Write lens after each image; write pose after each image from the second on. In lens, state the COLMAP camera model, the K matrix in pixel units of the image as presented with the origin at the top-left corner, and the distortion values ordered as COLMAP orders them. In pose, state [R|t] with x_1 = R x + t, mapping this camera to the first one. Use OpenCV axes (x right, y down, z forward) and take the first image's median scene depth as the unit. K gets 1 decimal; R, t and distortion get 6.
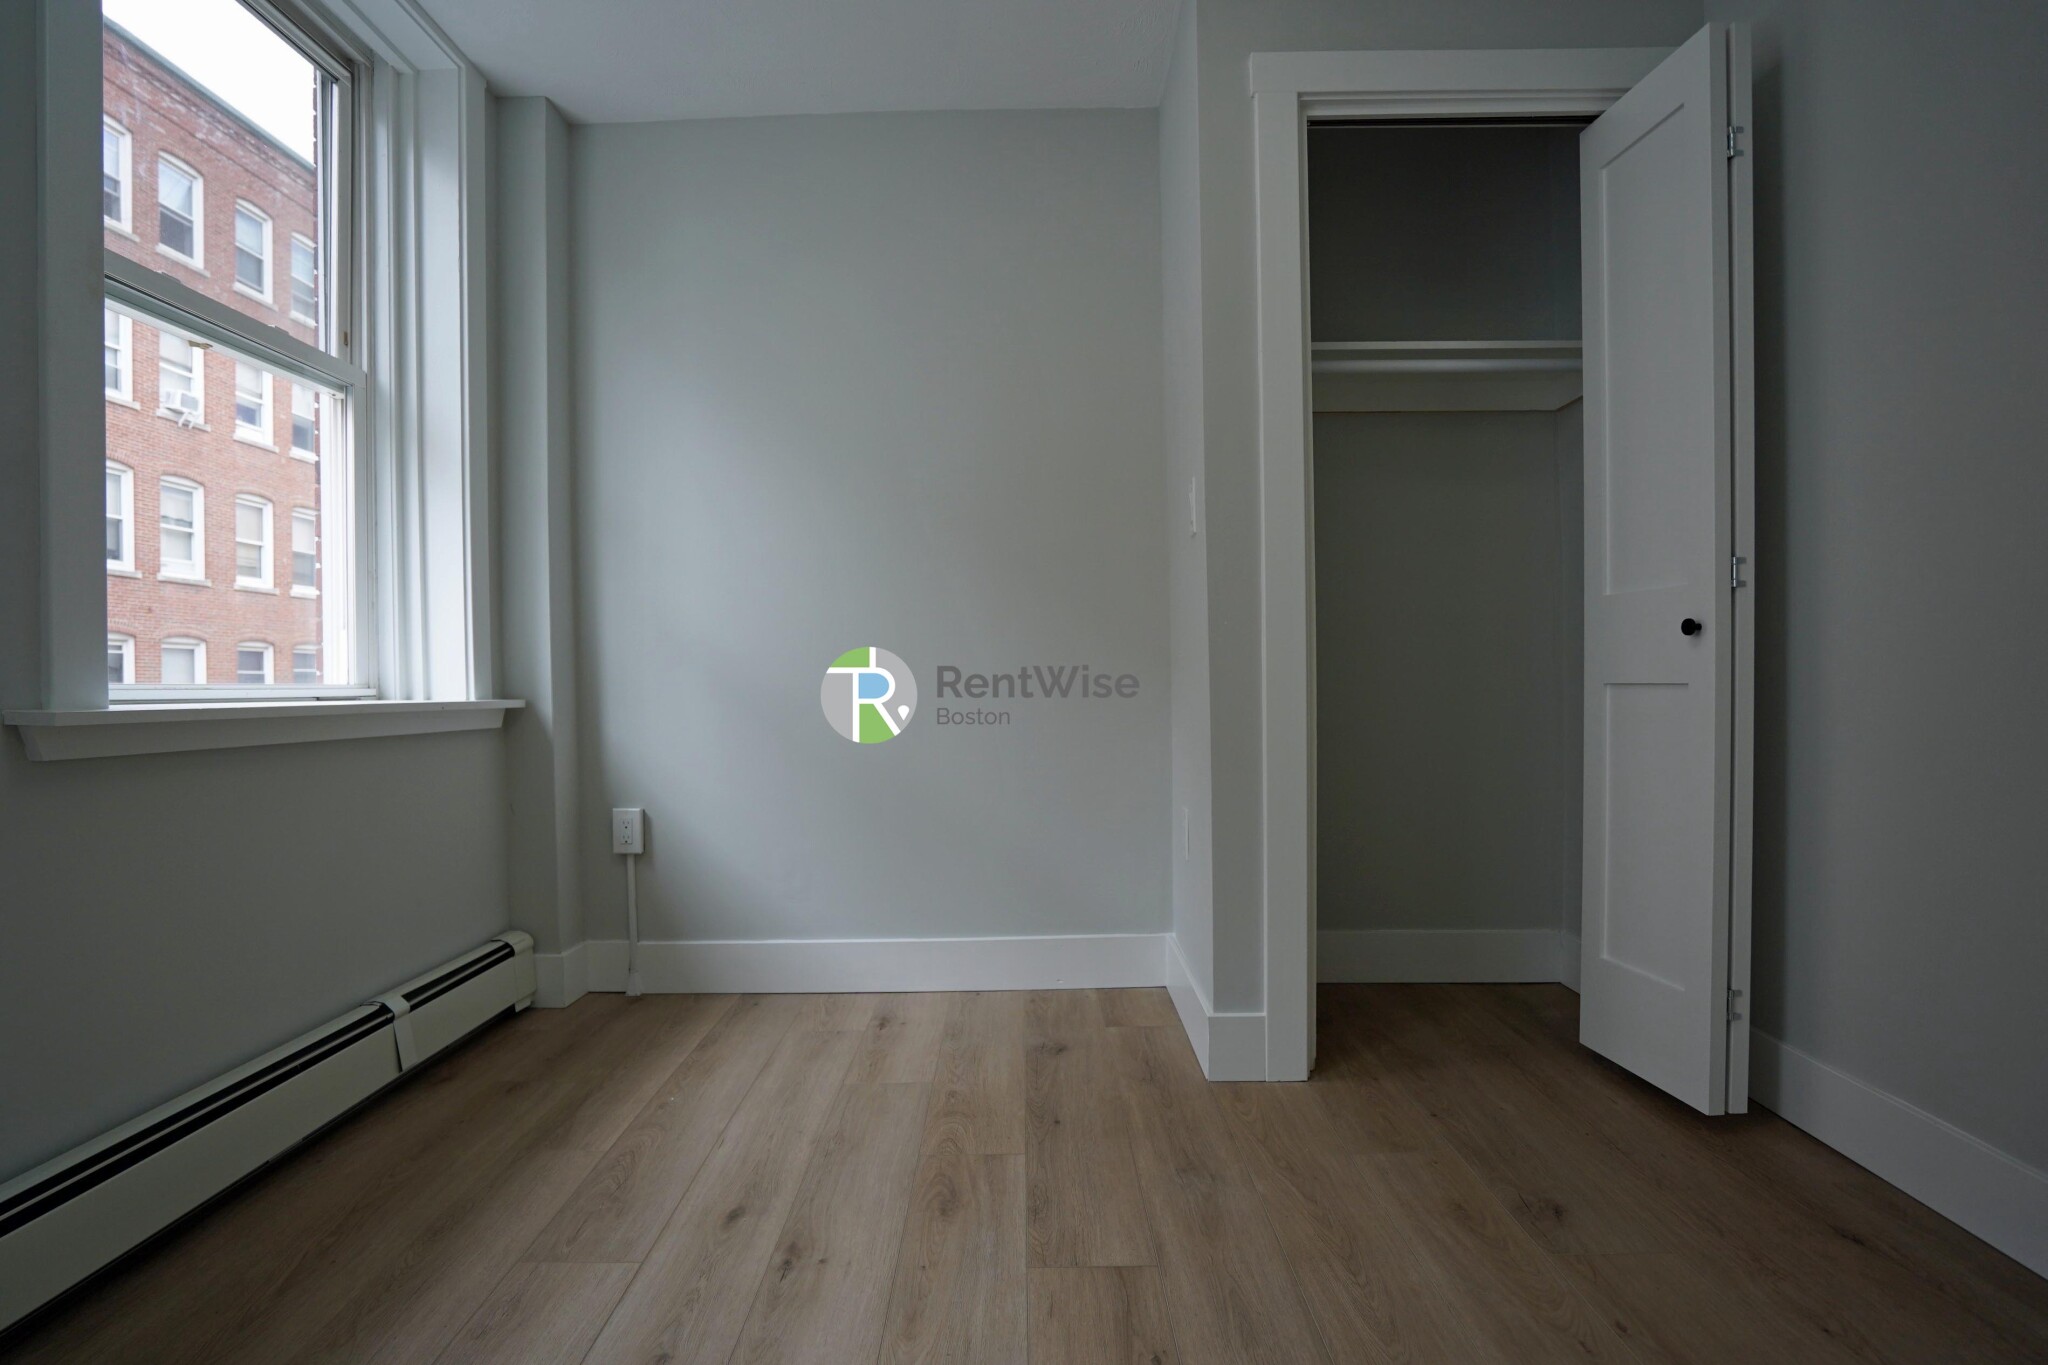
lens RADIAL K [[992.0, 0, 1049.1], [0, 992.0, 686.4], [0, 0, 1]] dist [-0.064152, 0.029071]
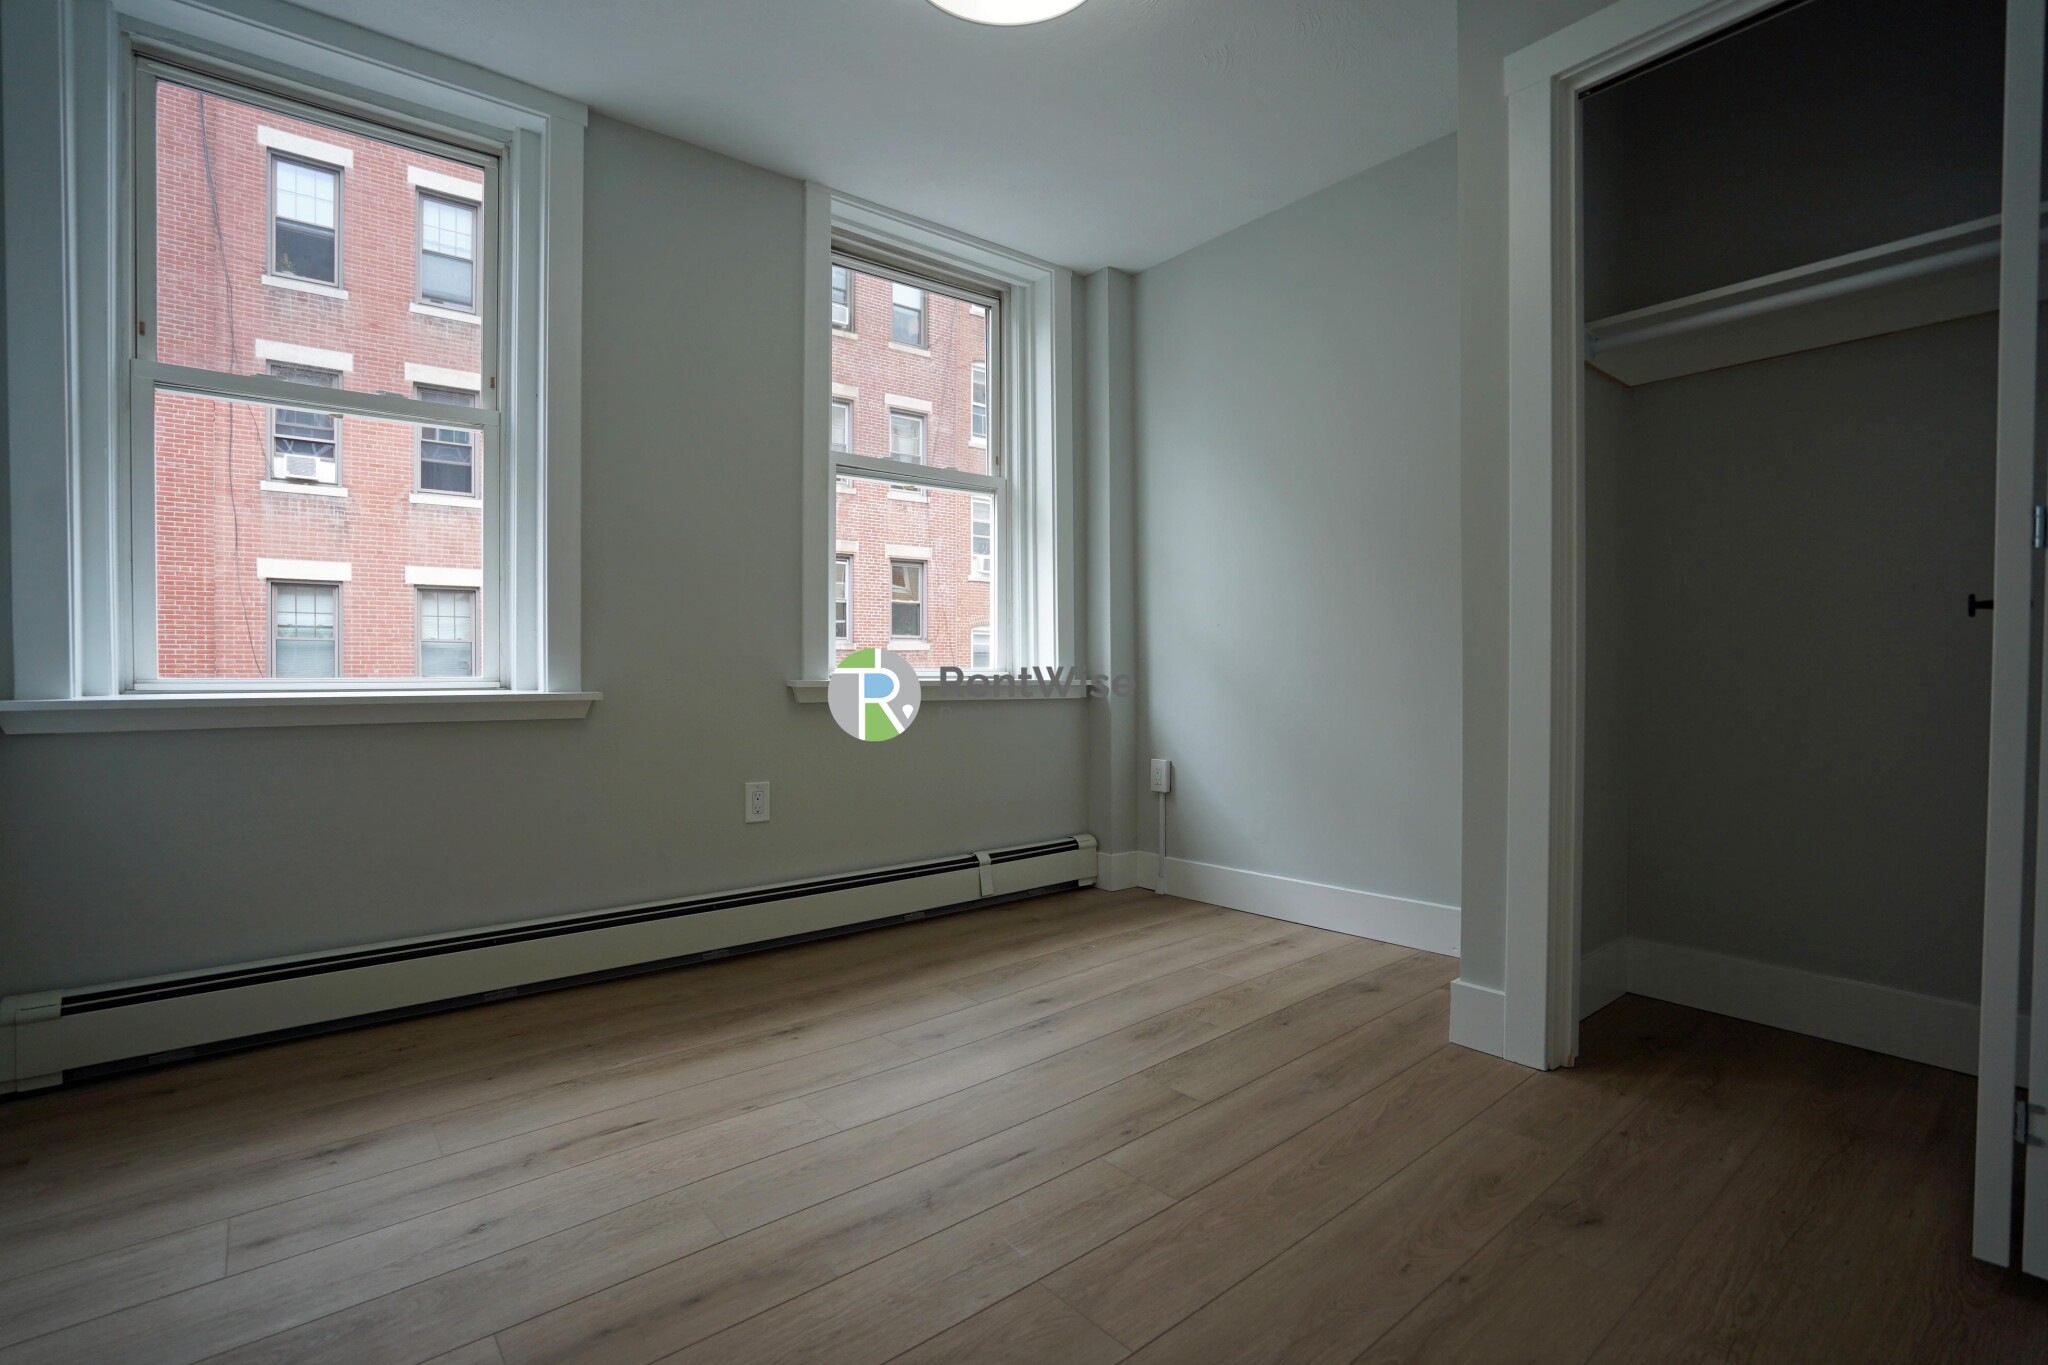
lens RADIAL K [[992.0, 0, 1049.1], [0, 992.0, 686.4], [0, 0, 1]] dist [-0.064152, 0.029071]
pose [[0.639772, 0.018731, -0.768336, 0.658795], [-0.005230, 0.999786, 0.020019, -0.008174], [0.768547, -0.008789, 0.639733, -0.024704]]
